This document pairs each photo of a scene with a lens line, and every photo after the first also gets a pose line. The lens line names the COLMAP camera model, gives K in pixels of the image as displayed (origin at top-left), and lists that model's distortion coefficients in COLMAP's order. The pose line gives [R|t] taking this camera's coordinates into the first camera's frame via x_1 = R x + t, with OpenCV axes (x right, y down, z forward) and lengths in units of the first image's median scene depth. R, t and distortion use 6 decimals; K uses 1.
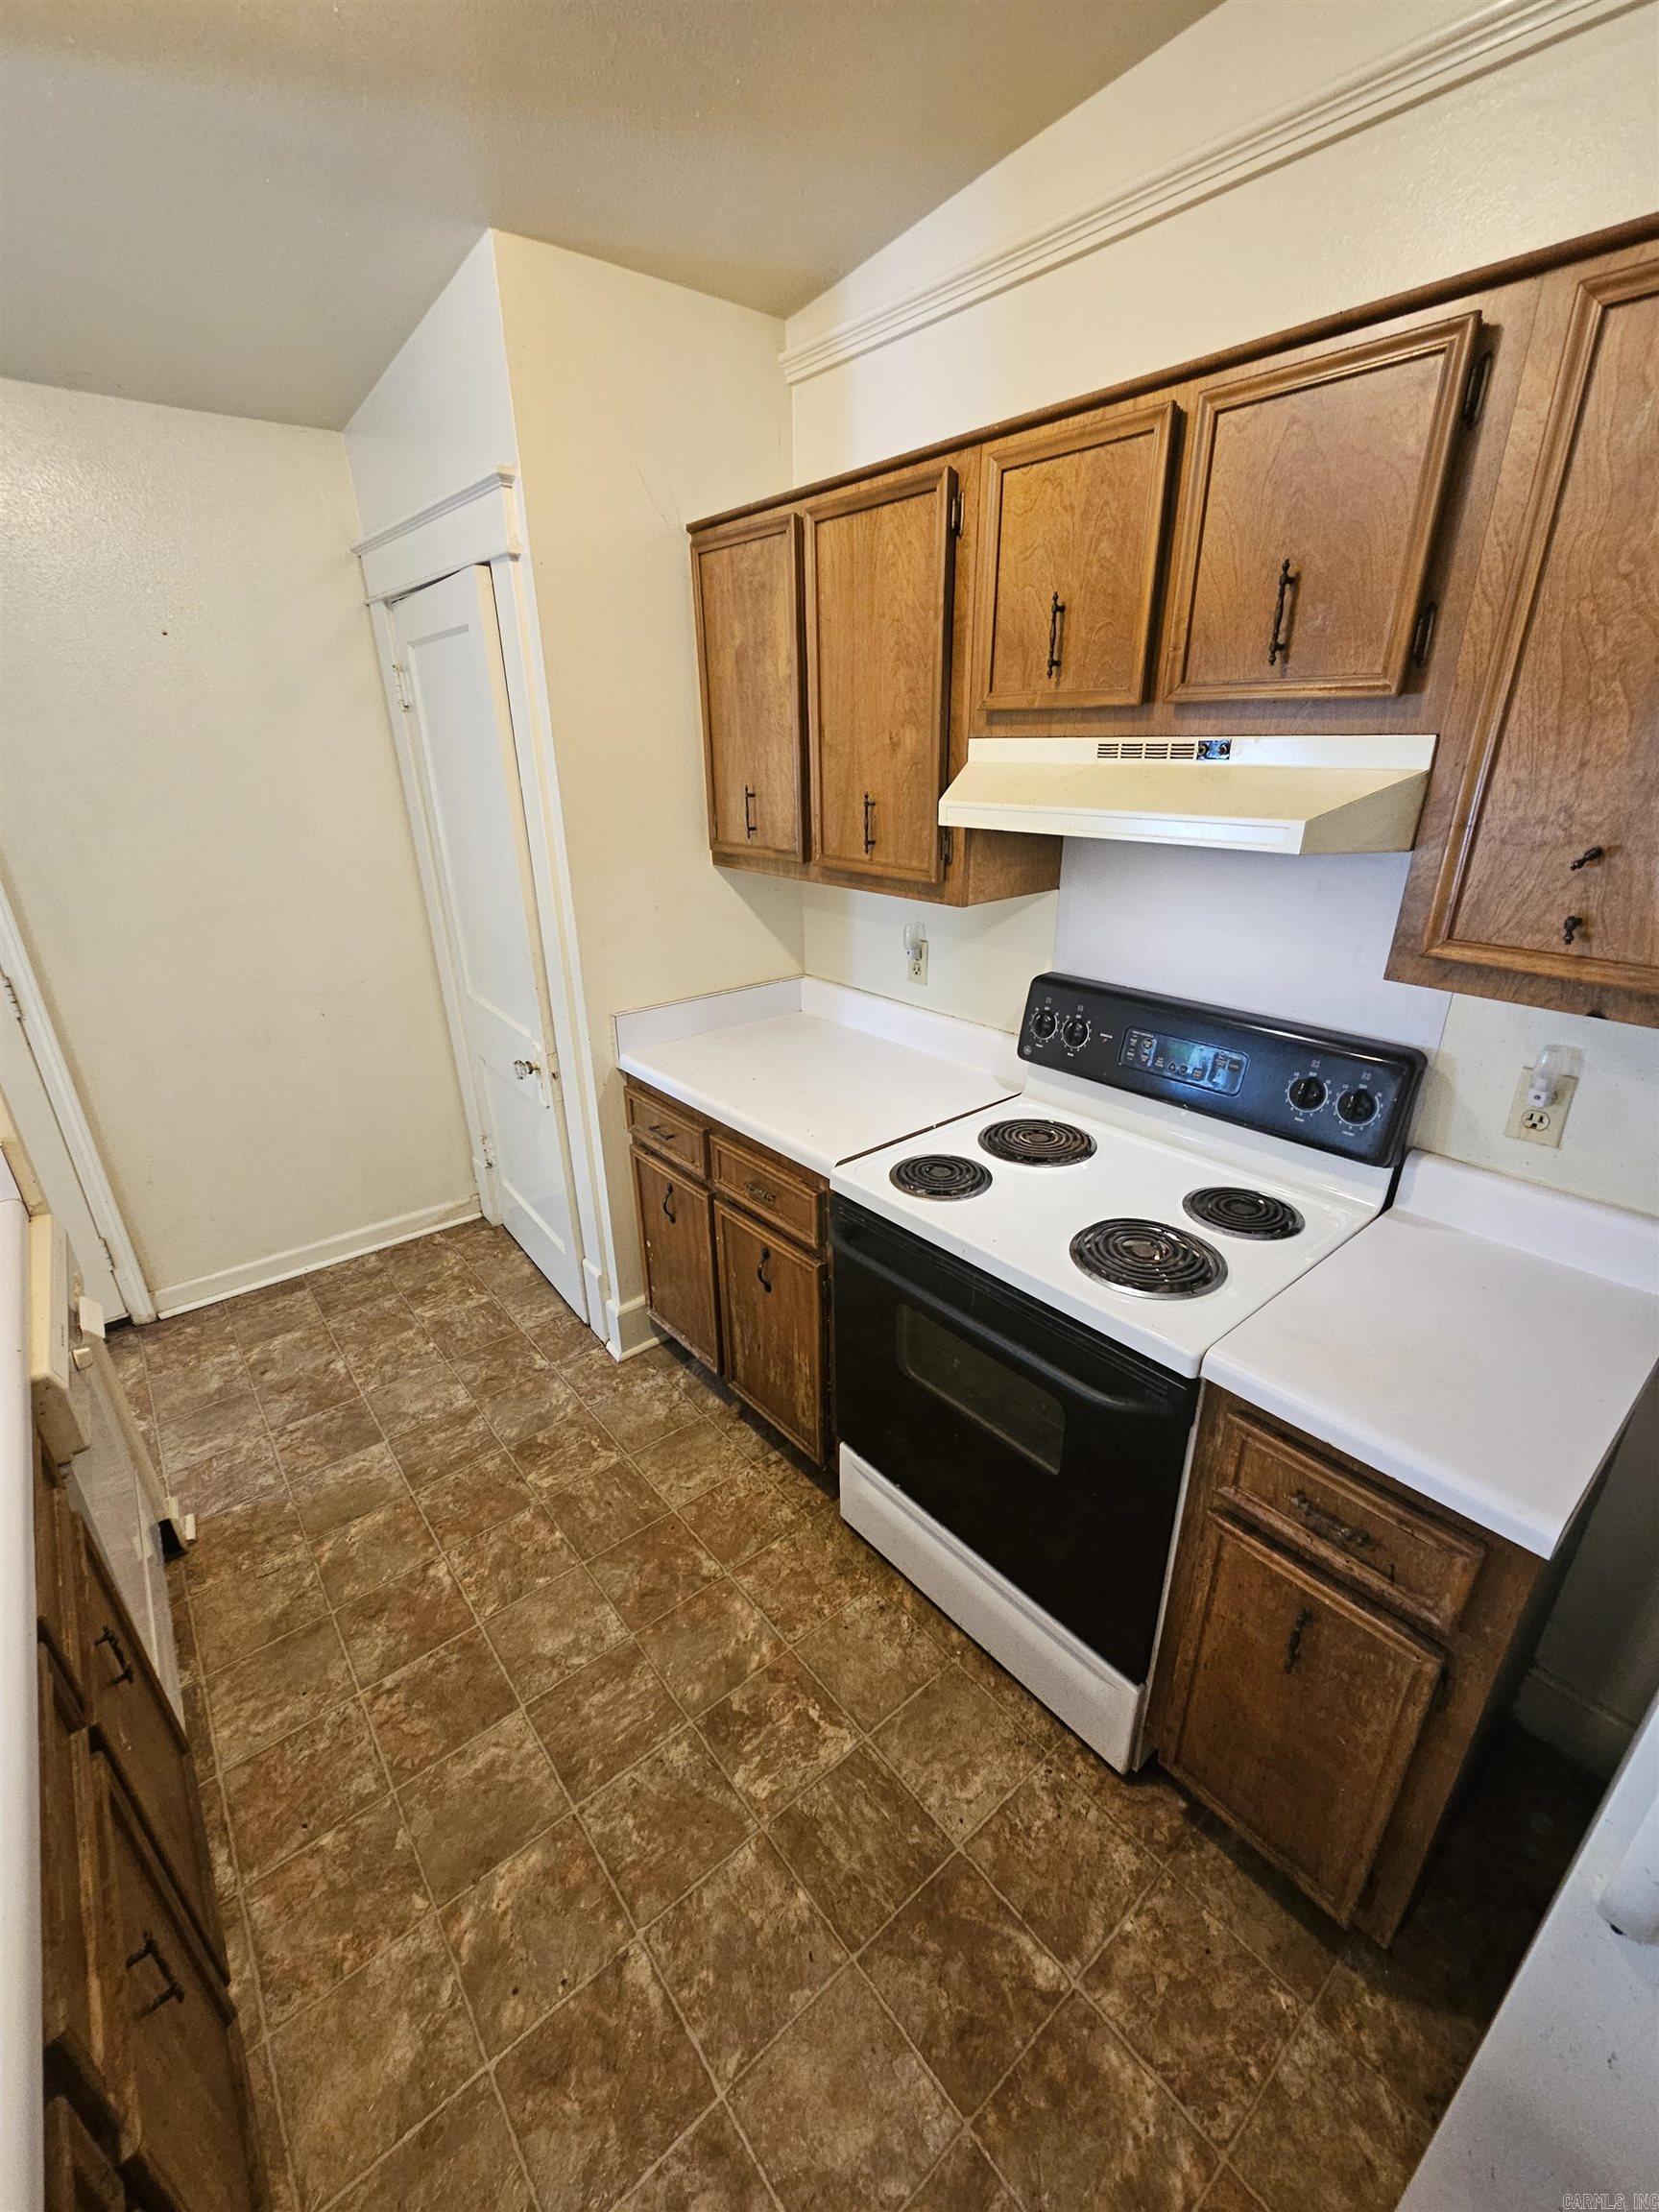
lens RADIAL K [[918.4, 0, 829.3], [0, 918.4, 1117.2], [0, 0, 1]] dist [0.000390, 0.000440]
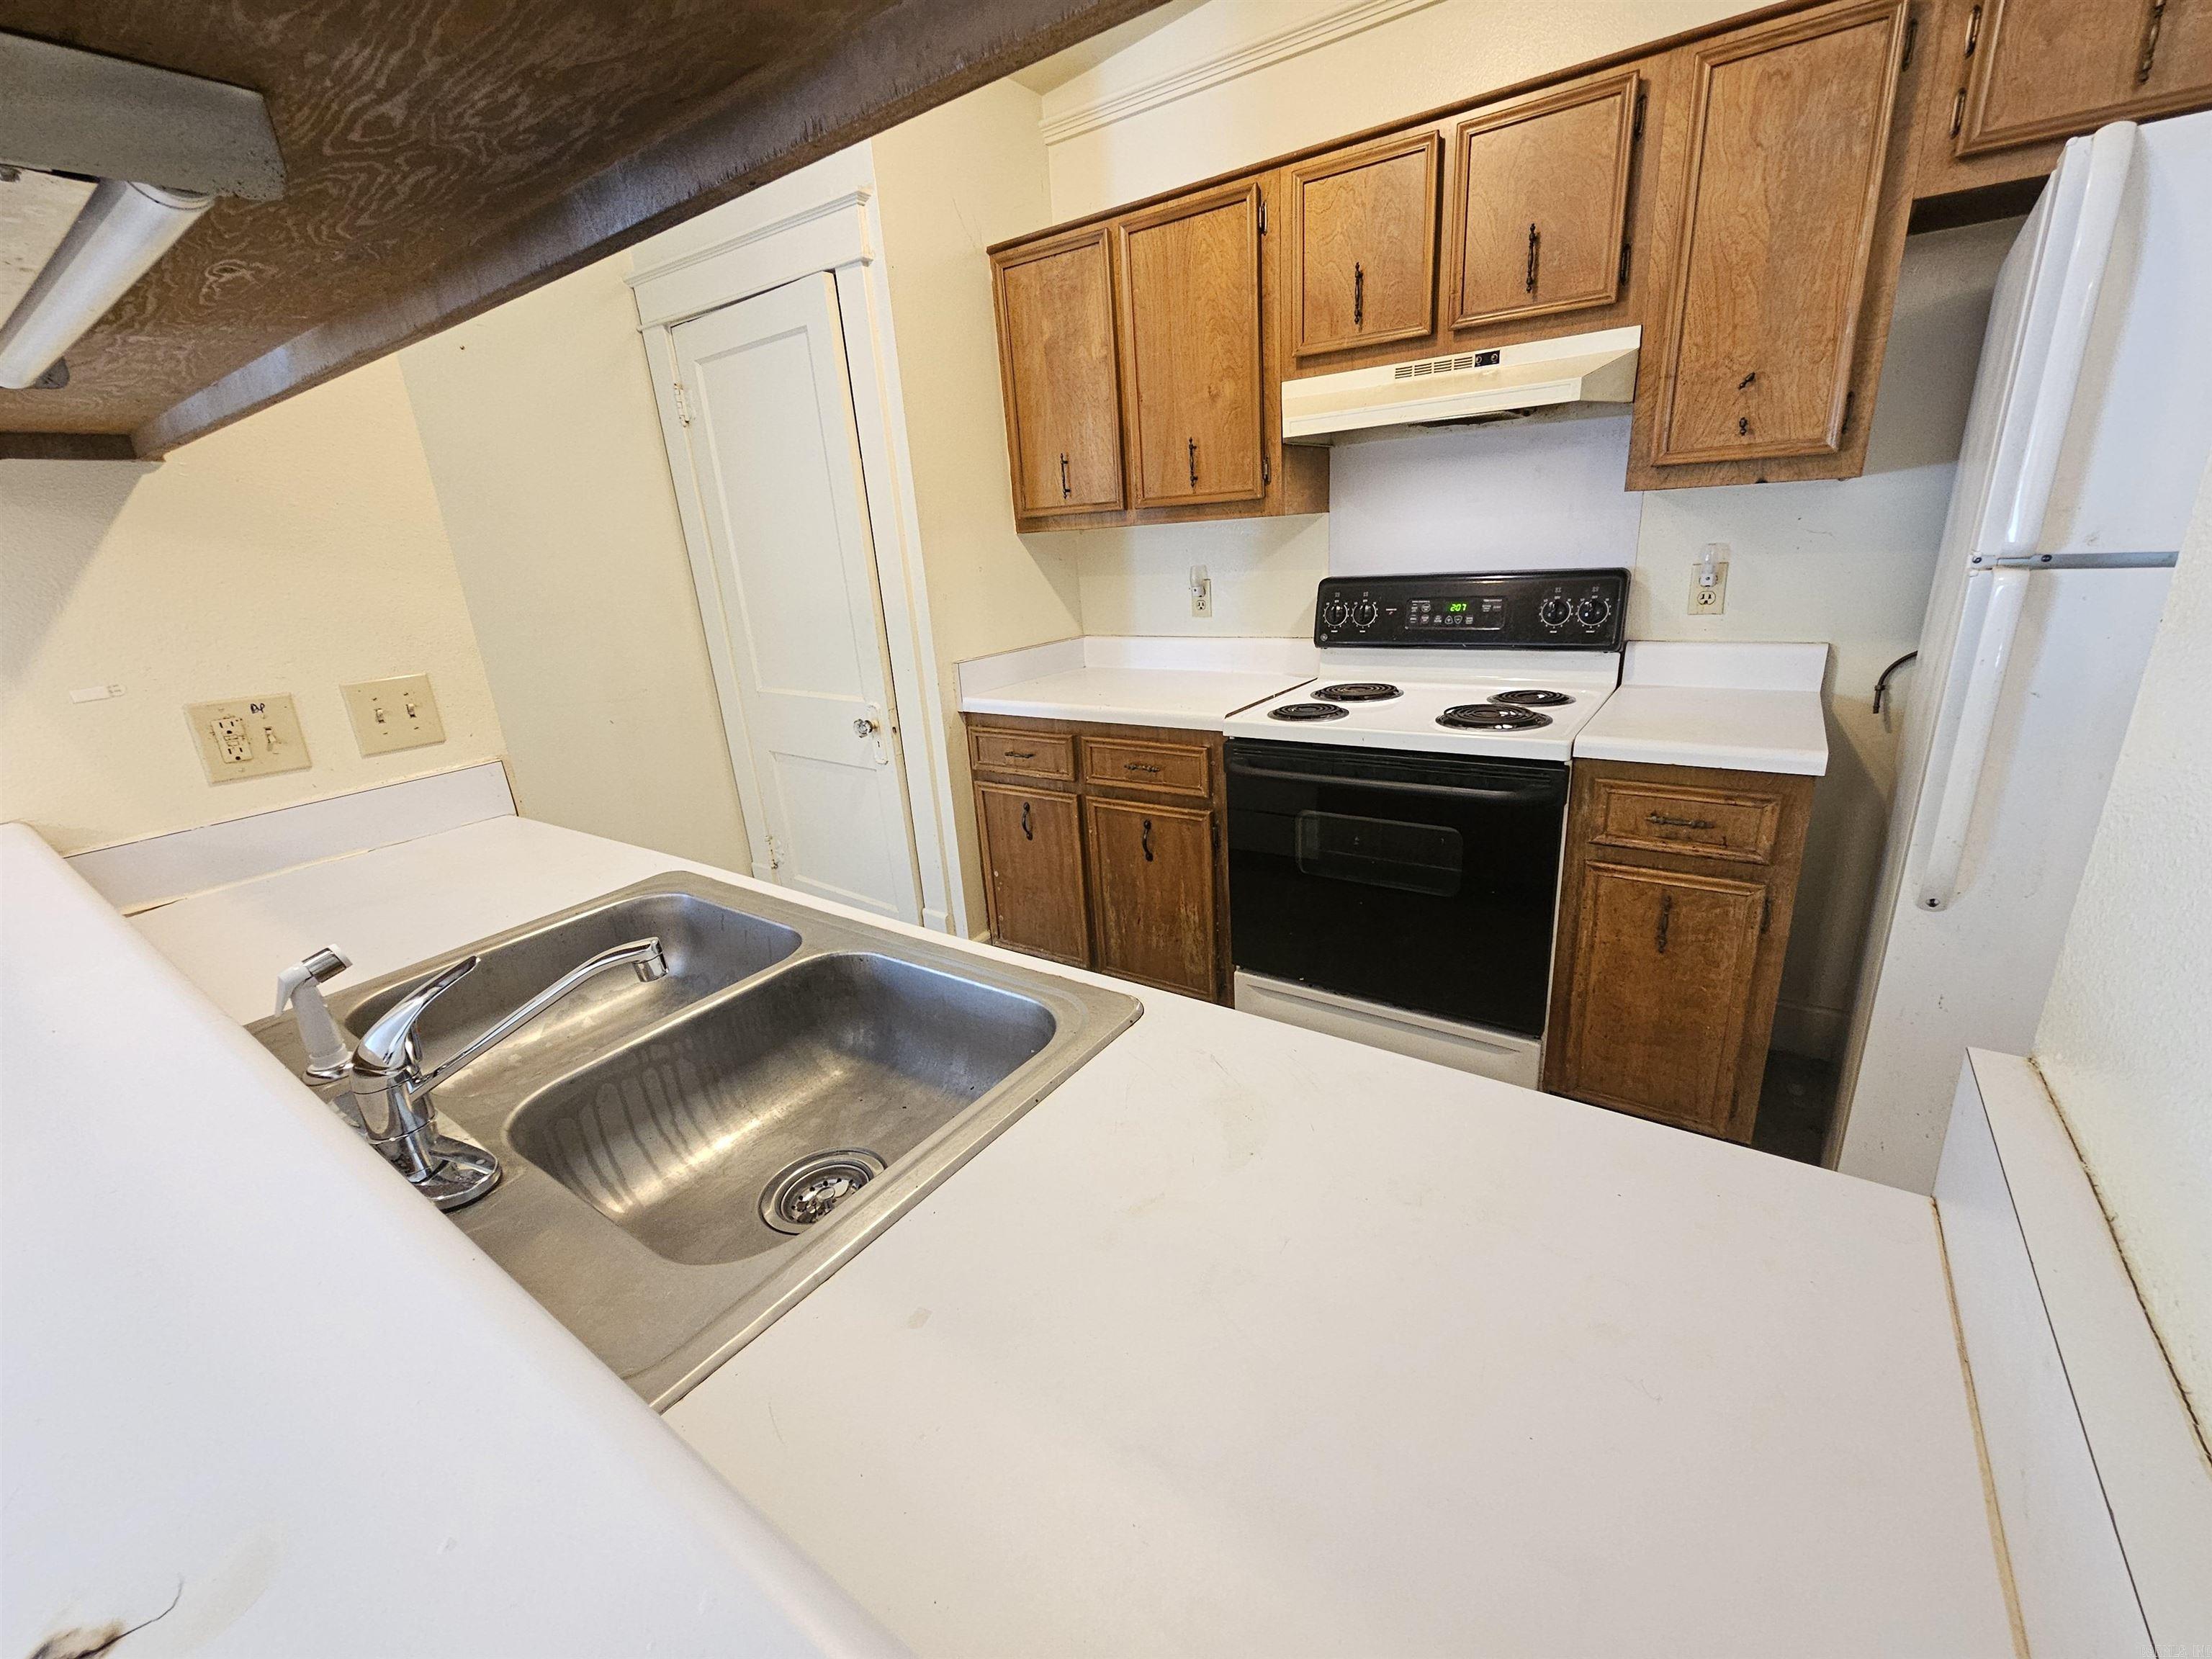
lens RADIAL K [[918.4, 0, 1121.9], [0, 918.4, 829.3], [0, 0, 1]] dist [0.000390, 0.000440]
pose [[0.963108, -0.128774, 0.236305, -0.445832], [0.149425, 0.986178, -0.071592, 0.273421], [-0.223819, 0.104261, 0.969038, -0.162655]]
